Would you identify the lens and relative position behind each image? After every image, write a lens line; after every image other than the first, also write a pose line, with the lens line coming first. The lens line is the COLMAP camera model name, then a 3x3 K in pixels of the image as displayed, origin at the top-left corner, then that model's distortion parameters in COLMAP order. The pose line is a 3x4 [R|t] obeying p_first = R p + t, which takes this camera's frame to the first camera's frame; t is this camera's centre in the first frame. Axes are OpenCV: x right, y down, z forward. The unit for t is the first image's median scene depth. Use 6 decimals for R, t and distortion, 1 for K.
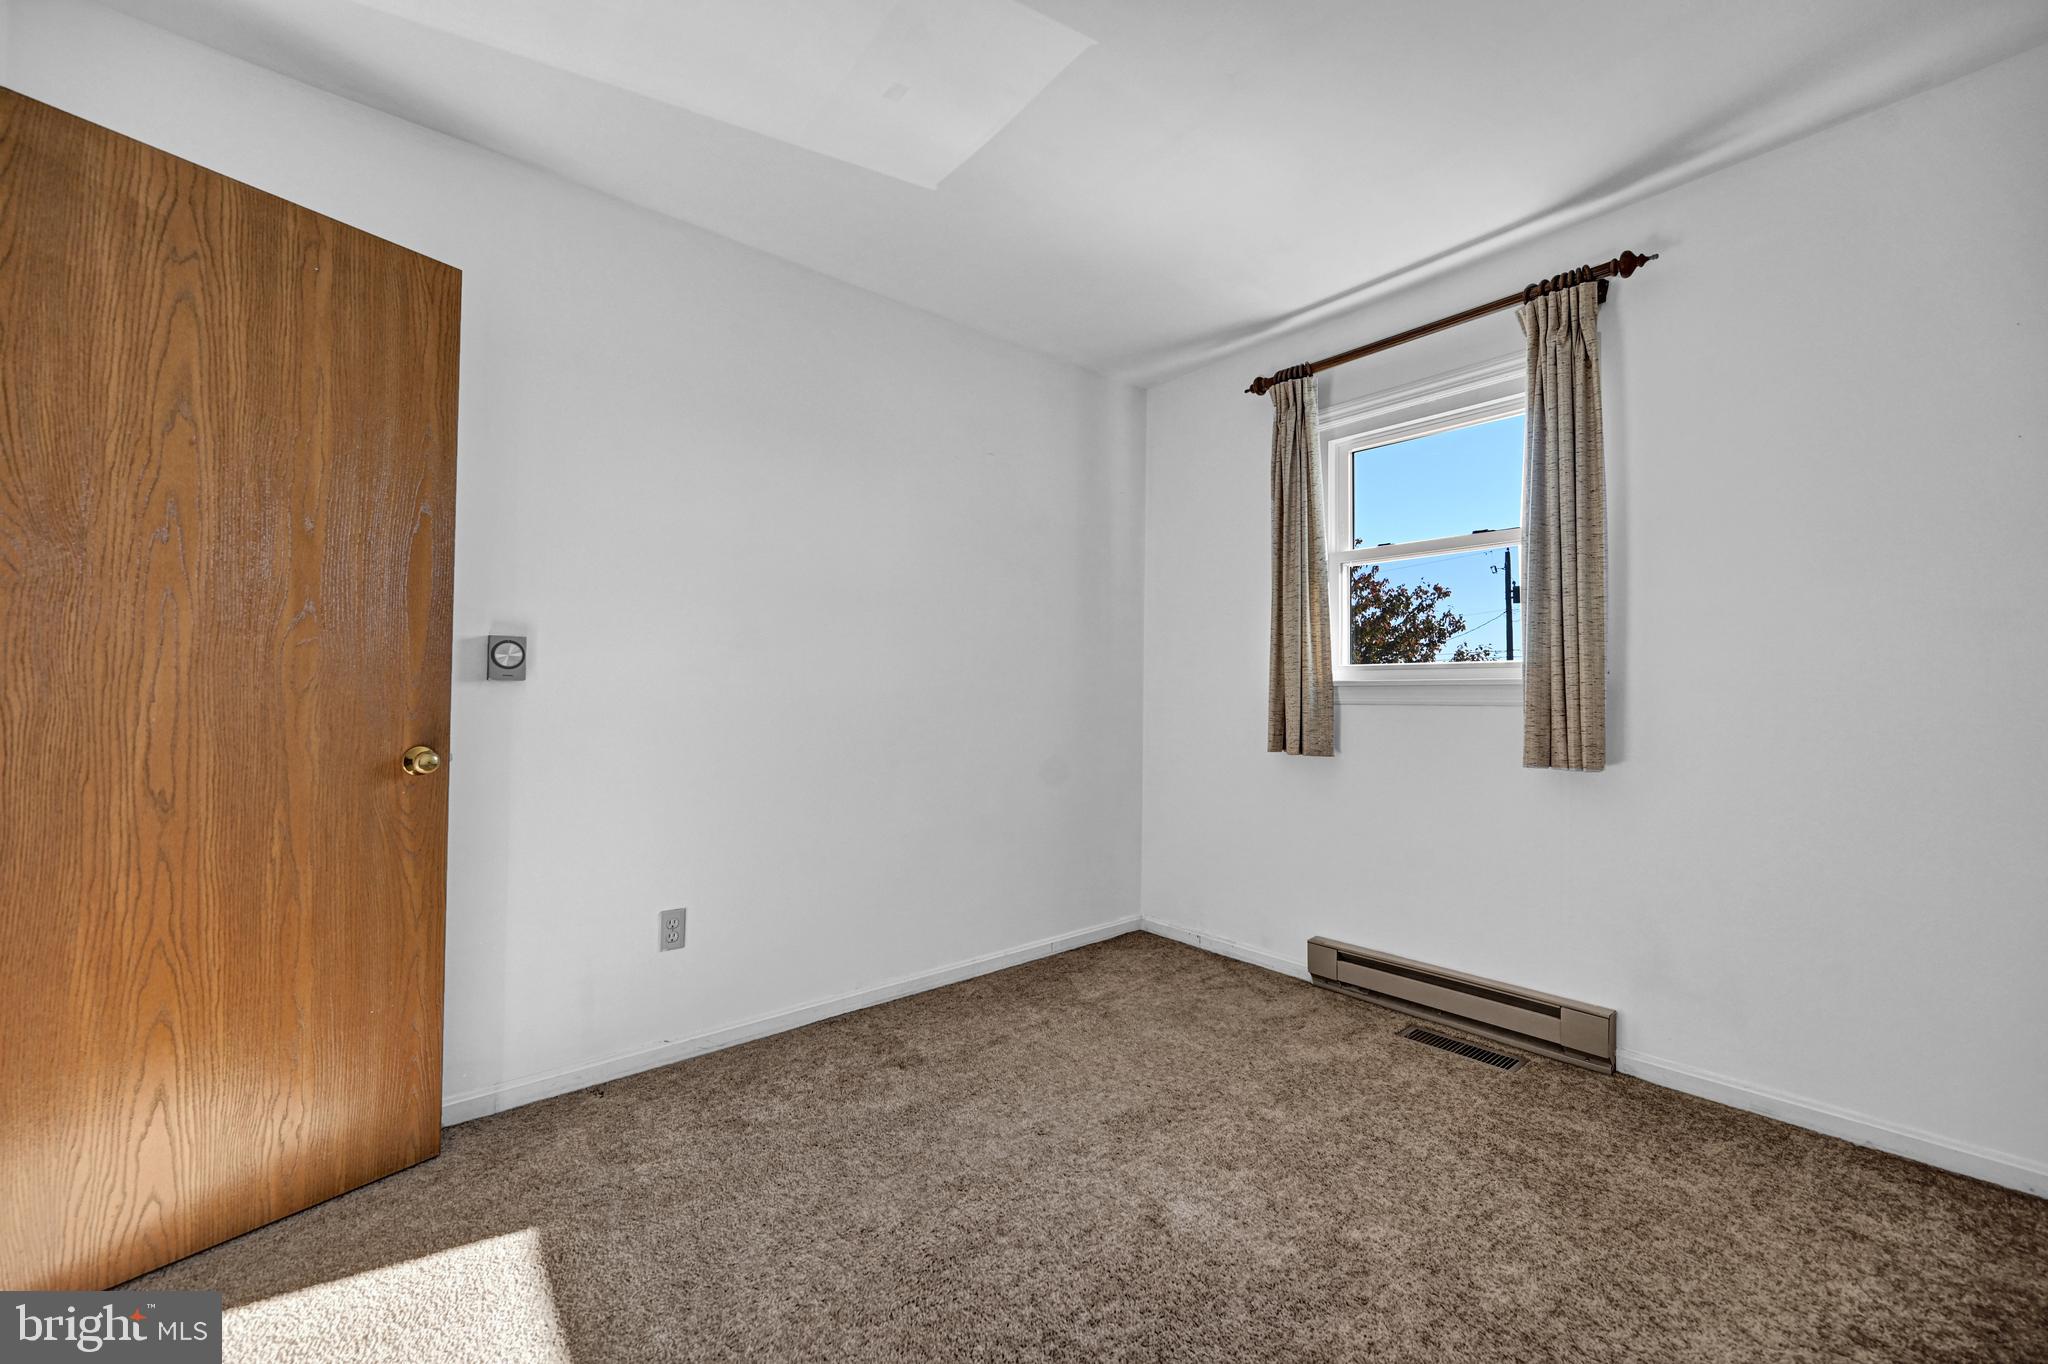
lens RADIAL K [[790.6, 0, 1024.4], [0, 790.6, 689.9], [0, 0, 1]] dist [-0.001102, -0.000111]
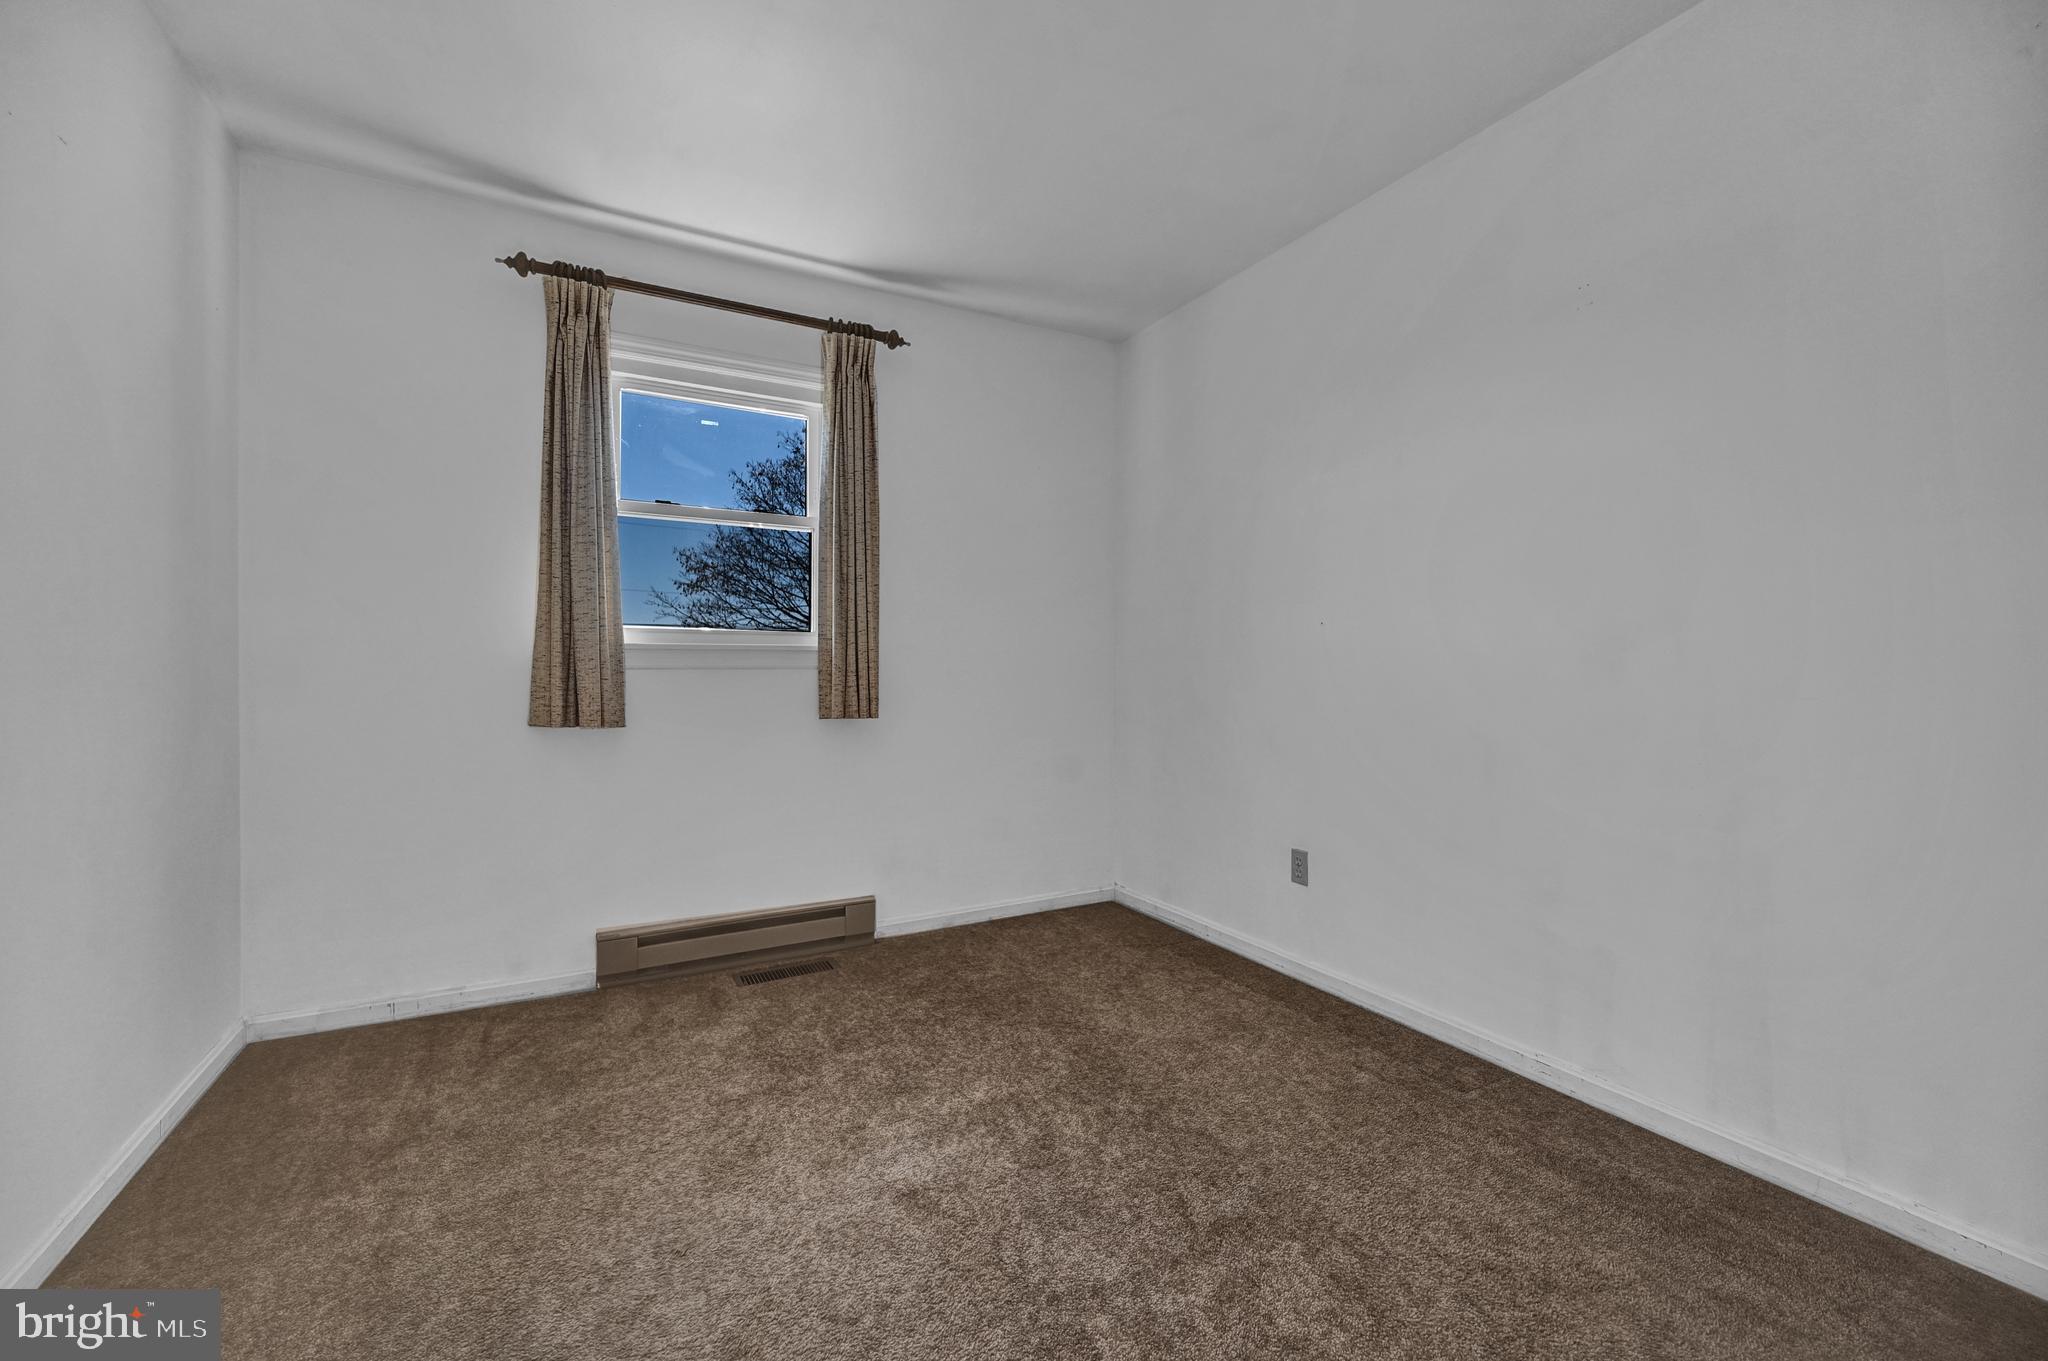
lens RADIAL K [[827.3, 0, 1024.9], [0, 827.3, 684.6], [0, 0, 1]] dist [0.000150, 0.000077]
pose [[0.204579, -0.025735, 0.978512, -0.528569], [-0.006967, 0.999591, 0.027746, 0.007493], [-0.978825, -0.012494, 0.204316, 0.434967]]
